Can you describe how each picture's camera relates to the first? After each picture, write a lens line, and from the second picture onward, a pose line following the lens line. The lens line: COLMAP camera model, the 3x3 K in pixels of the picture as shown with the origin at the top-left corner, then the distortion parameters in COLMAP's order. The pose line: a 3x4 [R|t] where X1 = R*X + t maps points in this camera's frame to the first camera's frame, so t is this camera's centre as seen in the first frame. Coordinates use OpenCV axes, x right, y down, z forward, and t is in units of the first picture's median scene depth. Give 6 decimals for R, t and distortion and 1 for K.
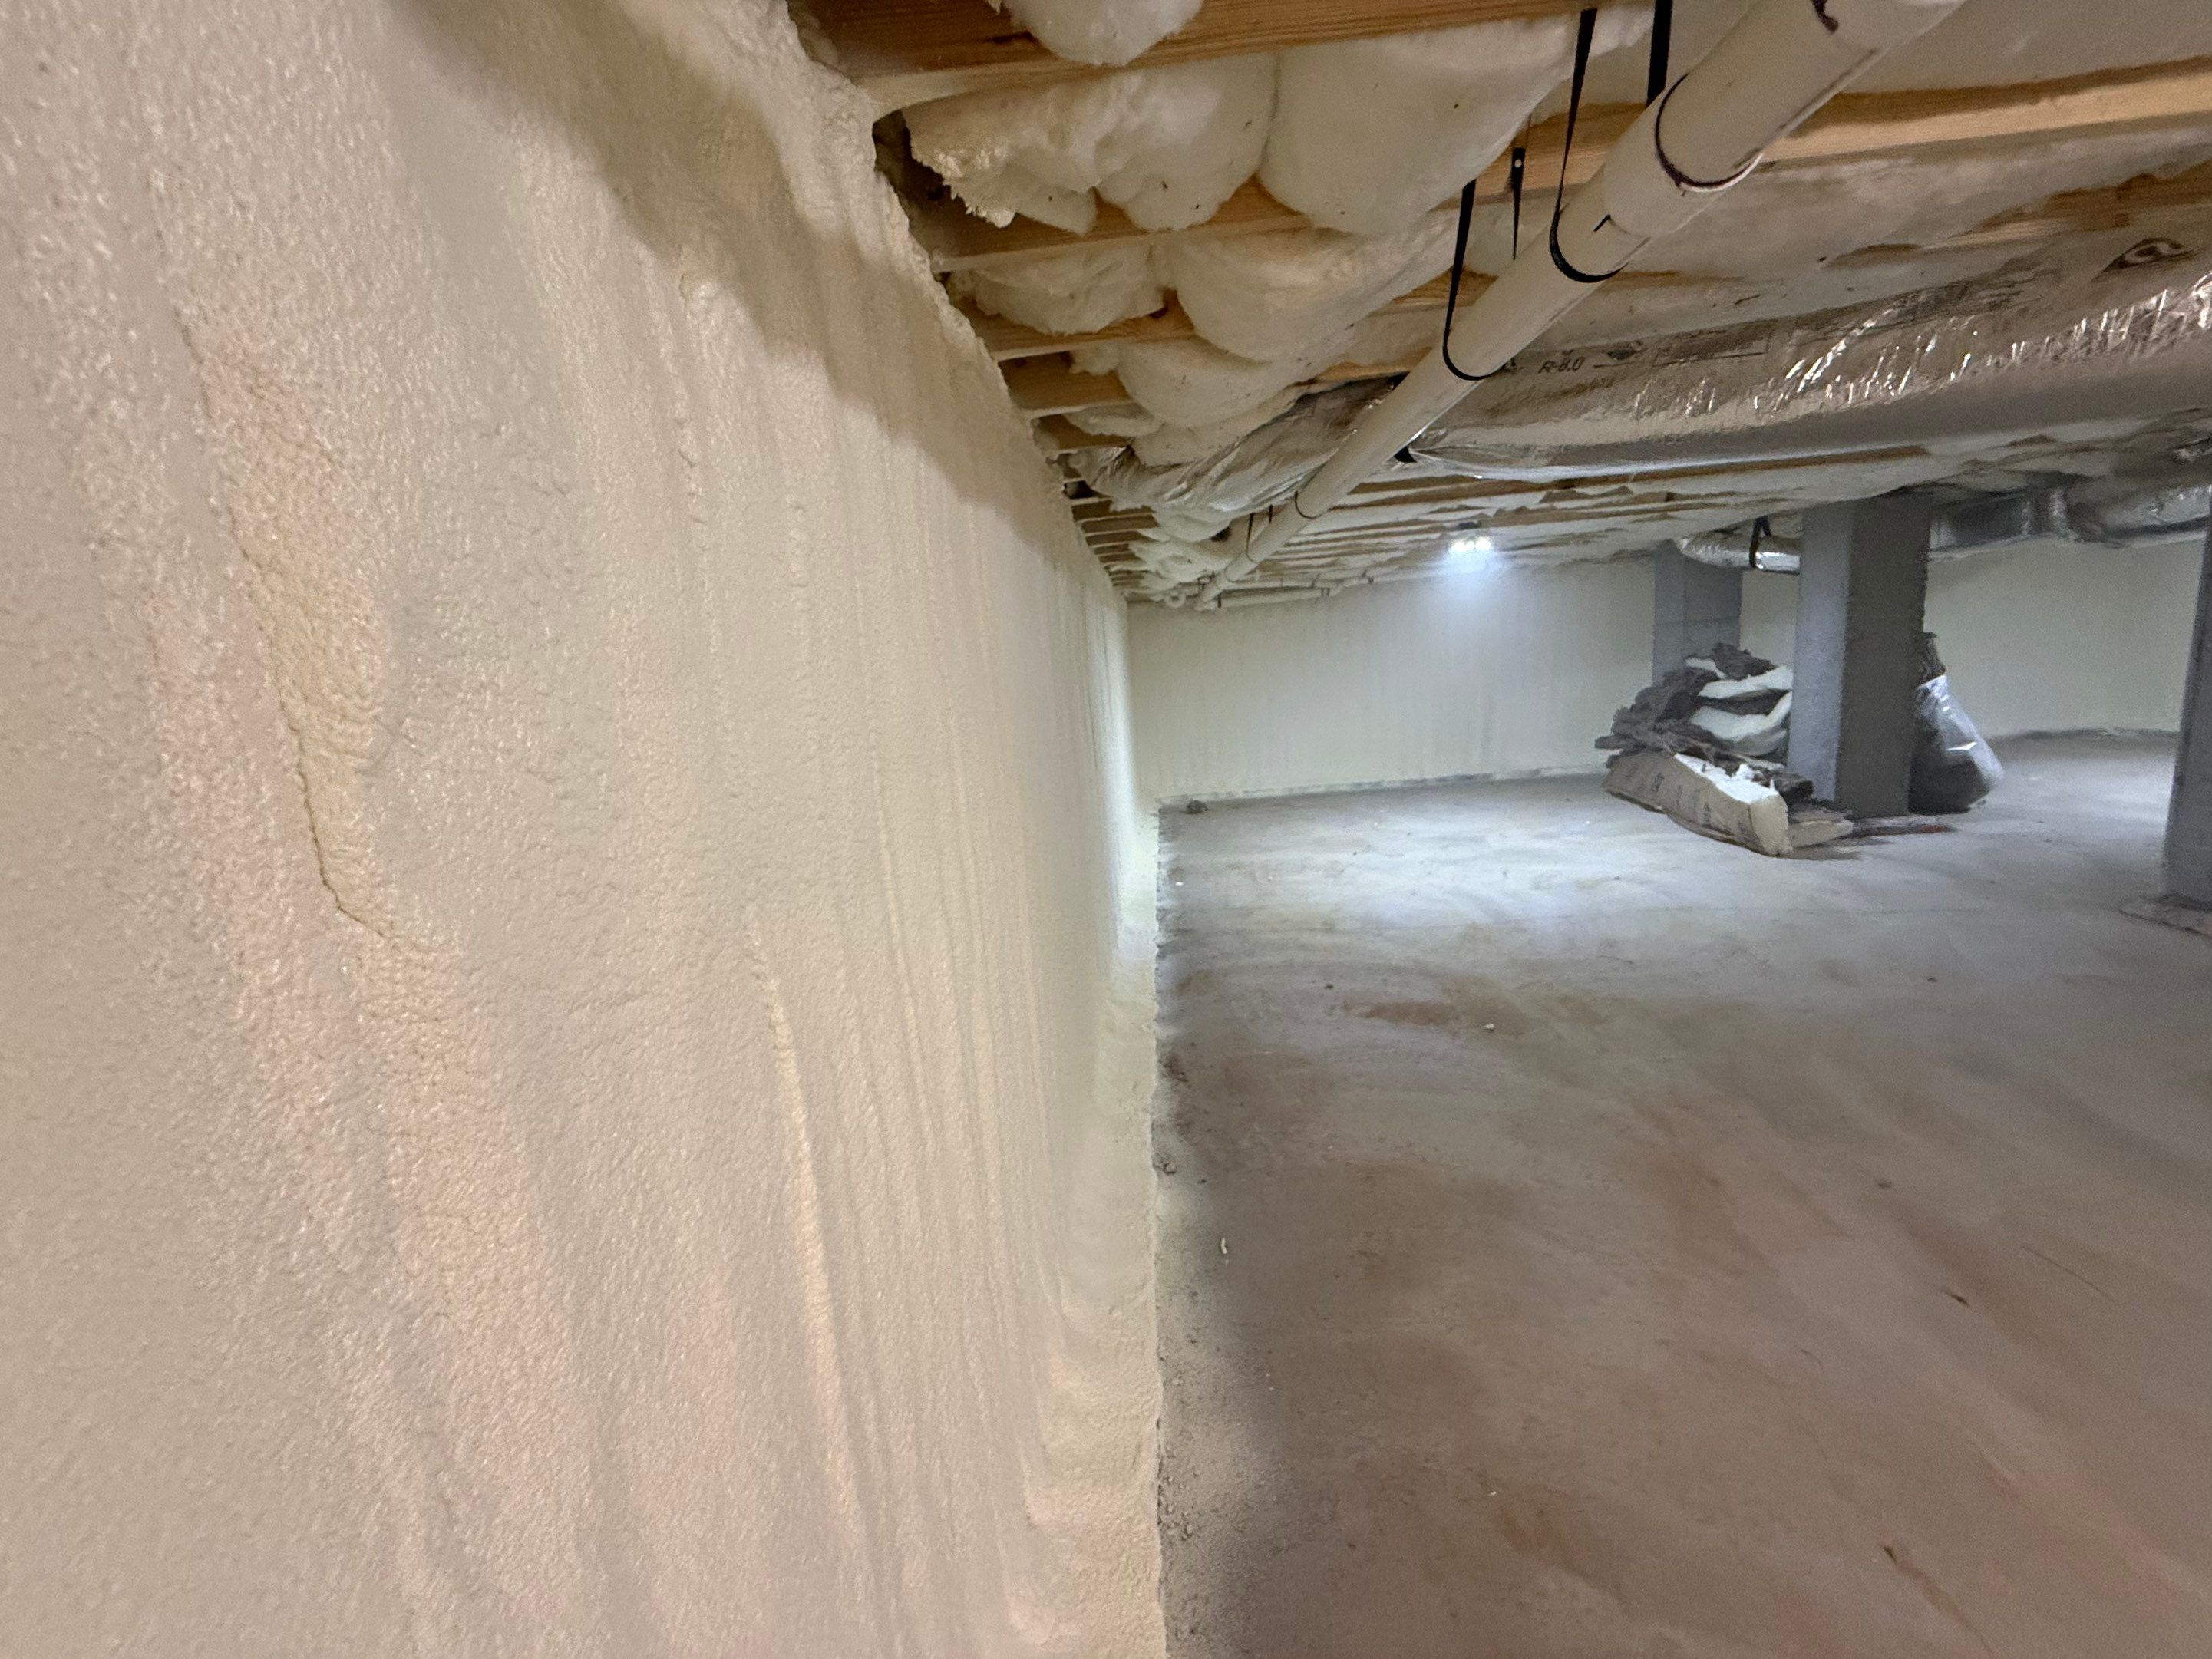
lens RADIAL K [[870.3, 0, 1106.0], [0, 870.3, 829.5], [0, 0, 1]] dist [-0.008057, 0.000007]
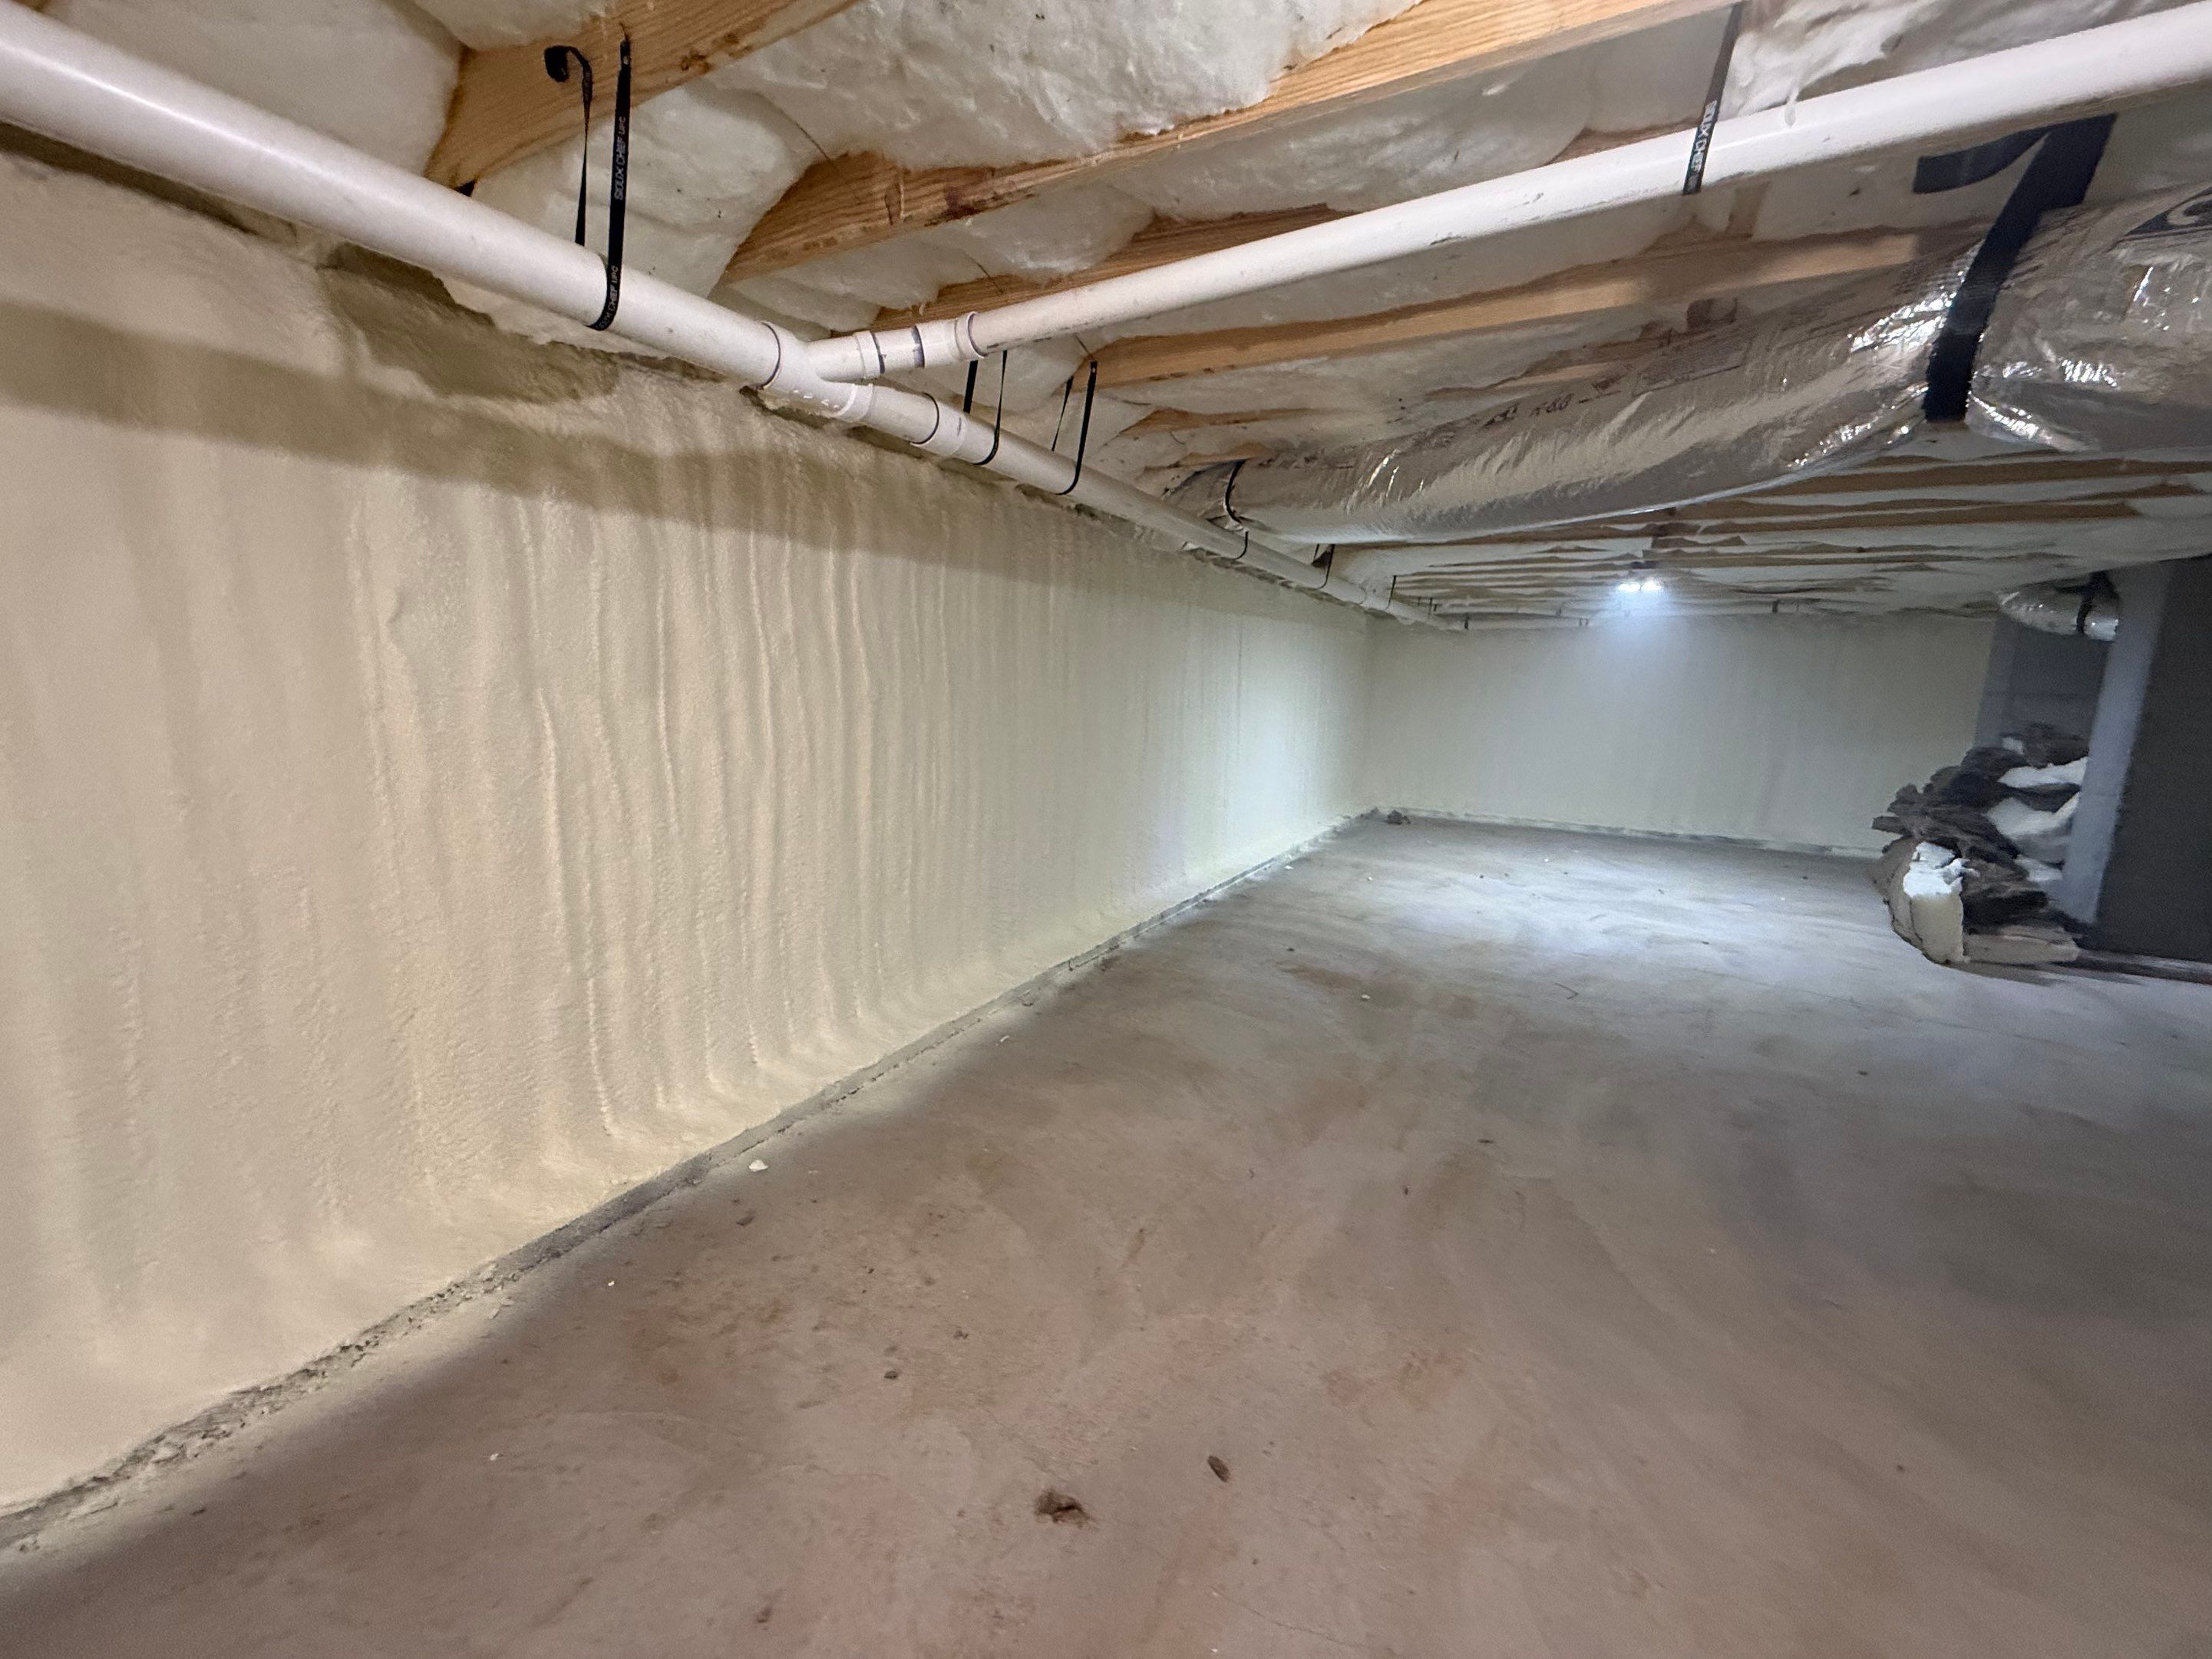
lens RADIAL K [[858.3, 0, 1106.0], [0, 858.3, 829.5], [0, 0, 1]] dist [0.000435, 0.000058]
pose [[0.904722, 0.179109, -0.386520, 0.450769], [-0.176875, 0.983351, 0.041665, 0.015276], [0.387547, 0.030671, 0.921340, -0.179268]]
